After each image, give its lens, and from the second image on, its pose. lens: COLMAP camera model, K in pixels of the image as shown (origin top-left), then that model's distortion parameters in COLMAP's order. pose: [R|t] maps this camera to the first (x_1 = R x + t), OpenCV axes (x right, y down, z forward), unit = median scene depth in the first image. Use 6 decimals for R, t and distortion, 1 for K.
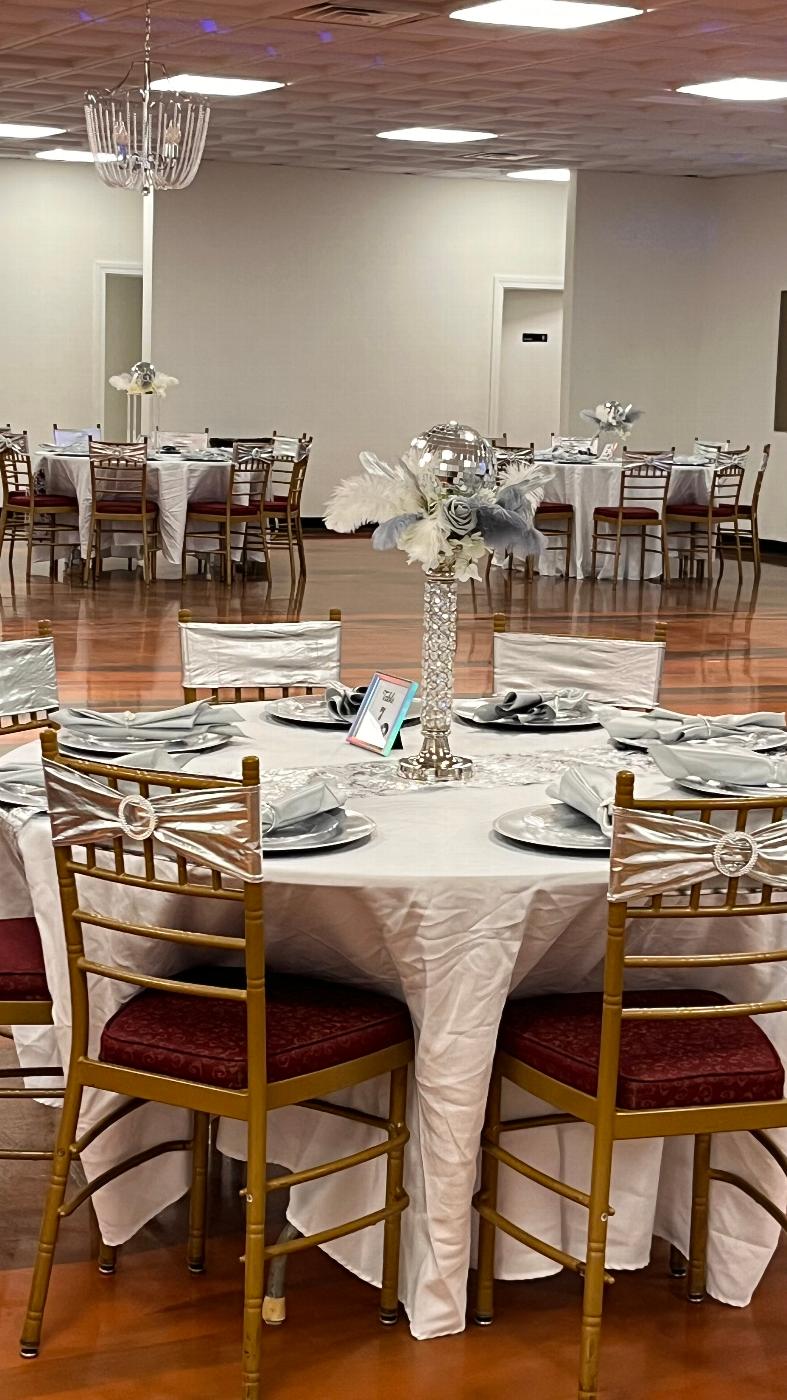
lens RADIAL K [[2325.5, 0, 380.2], [0, 2325.5, 711.8], [0, 0, 1]] dist [0.205360, 0.000000]
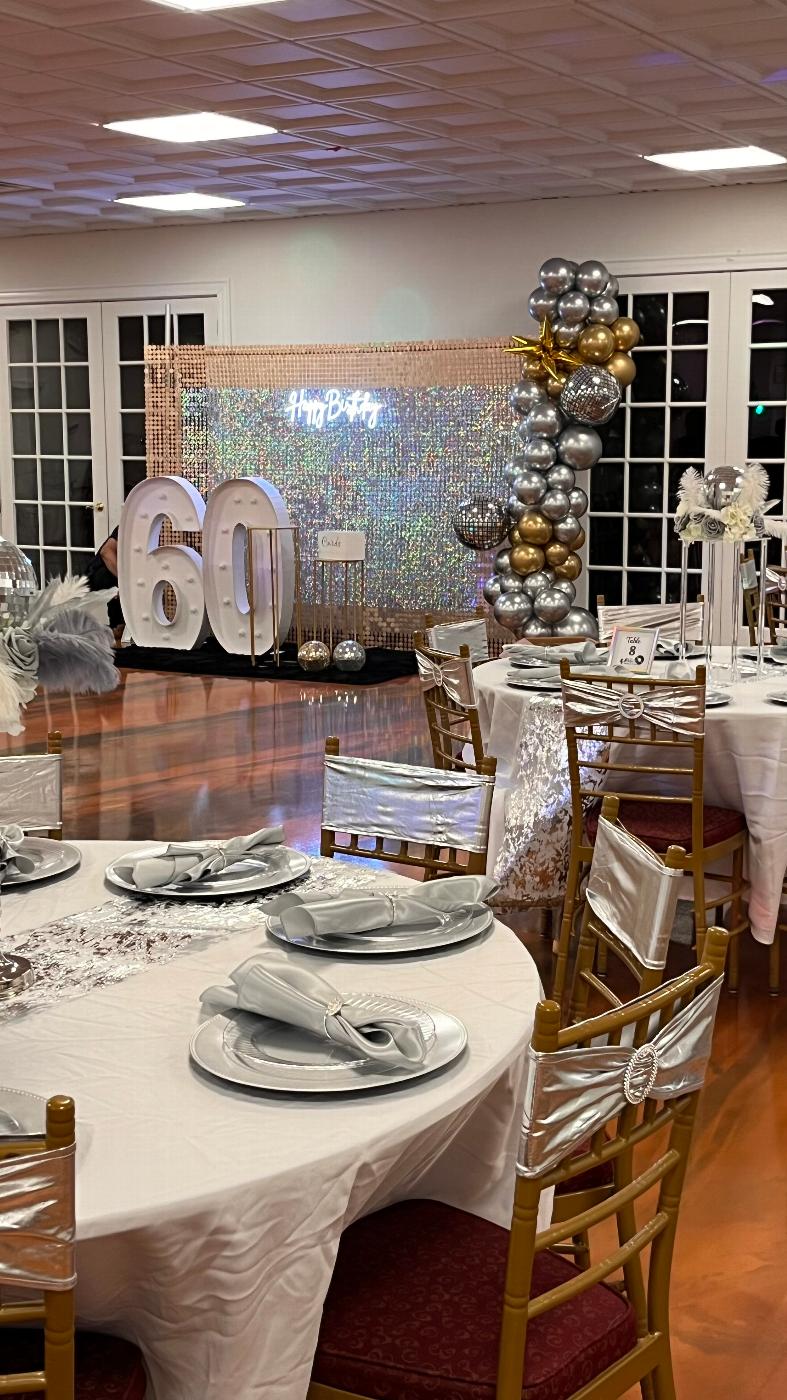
lens RADIAL K [[1873.1, 0, 384.7], [0, 1873.1, 704.7], [0, 0, 1]] dist [0.065453, 0.000000]
pose [[0.845241, -0.118519, 0.521076, -0.196918], [0.117890, 0.992427, 0.034497, -0.078687], [-0.521219, 0.032271, 0.852813, 0.437651]]
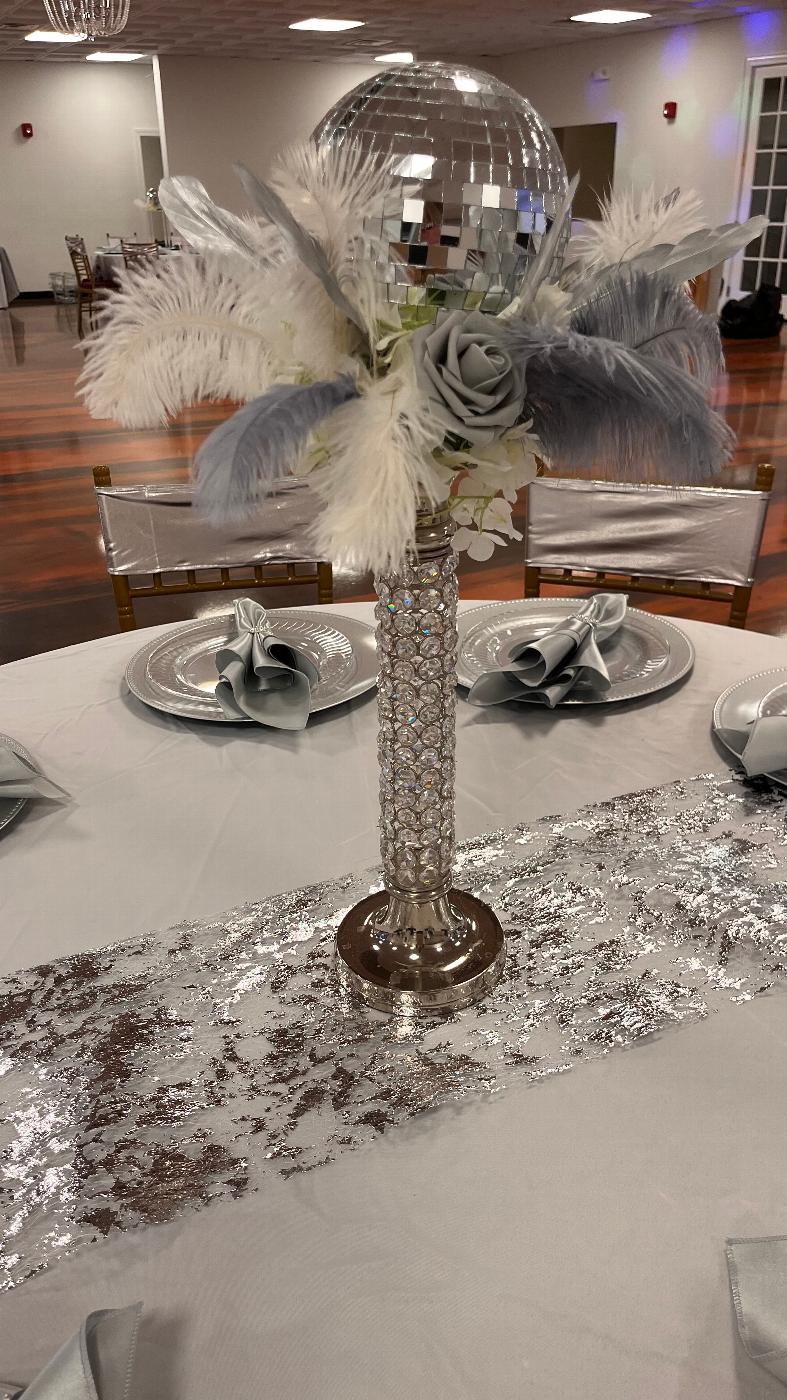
lens RADIAL K [[1070.4, 0, 392.8], [0, 1070.4, 690.1], [0, 0, 1]] dist [0.061779, -0.057624]
pose [[0.996447, -0.071996, 0.043702, 0.014864], [0.056981, 0.958399, 0.279686, -0.089998], [-0.062020, -0.276202, 0.959096, 0.899397]]
